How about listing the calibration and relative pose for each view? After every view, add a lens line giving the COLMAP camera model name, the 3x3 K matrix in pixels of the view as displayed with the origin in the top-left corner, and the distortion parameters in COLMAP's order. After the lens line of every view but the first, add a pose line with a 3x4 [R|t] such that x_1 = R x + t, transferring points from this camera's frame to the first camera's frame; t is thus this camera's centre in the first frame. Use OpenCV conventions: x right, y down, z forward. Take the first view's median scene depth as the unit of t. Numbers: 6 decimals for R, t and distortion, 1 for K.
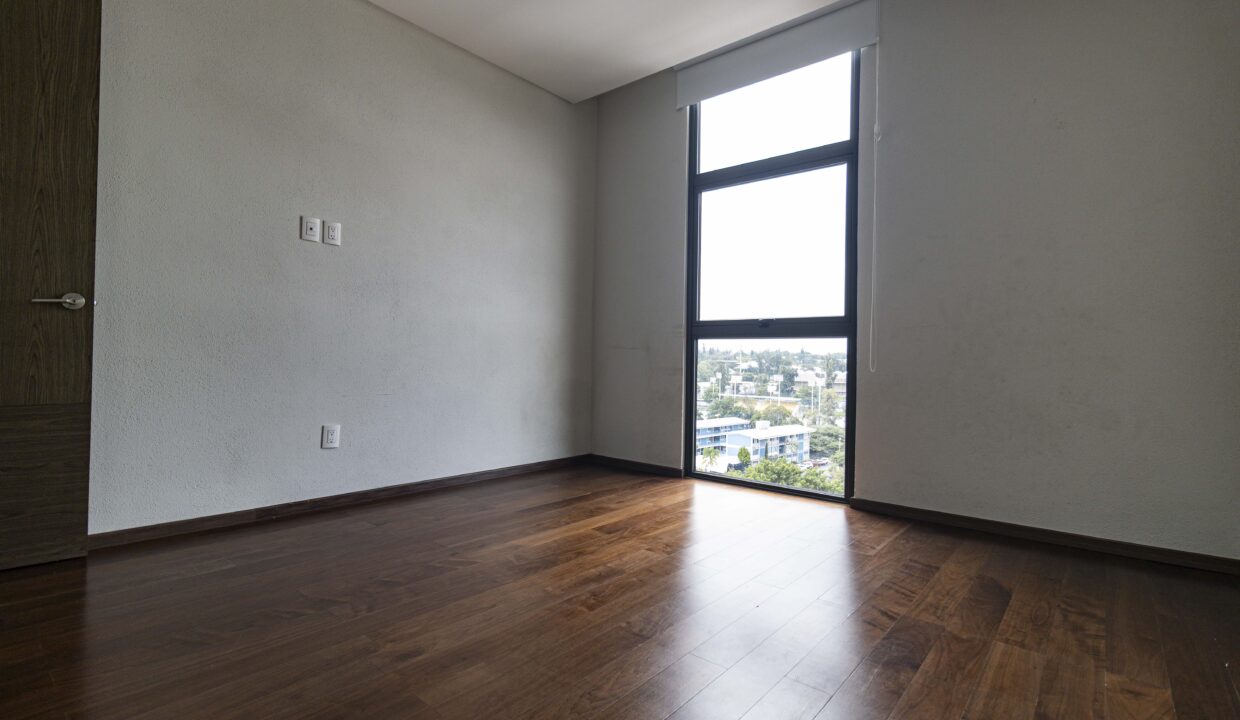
lens RADIAL K [[575.4, 0, 626.4], [0, 575.4, 366.2], [0, 0, 1]] dist [0.018753, 0.000034]
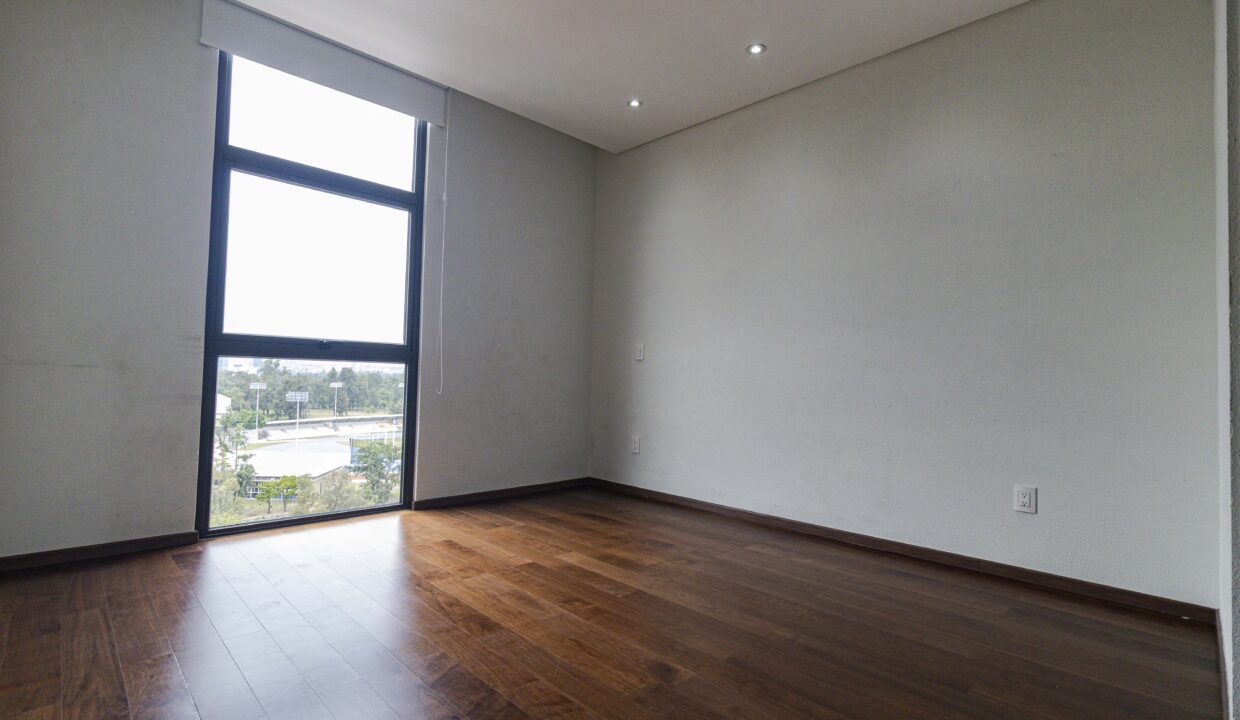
lens RADIAL K [[575.4, 0, 626.4], [0, 575.4, 366.2], [0, 0, 1]] dist [0.018753, 0.000034]
pose [[0.100545, -0.000574, 0.994932, -0.603570], [-0.014022, 0.999900, 0.001994, -0.043509], [-0.994834, -0.014152, 0.100527, 0.380817]]
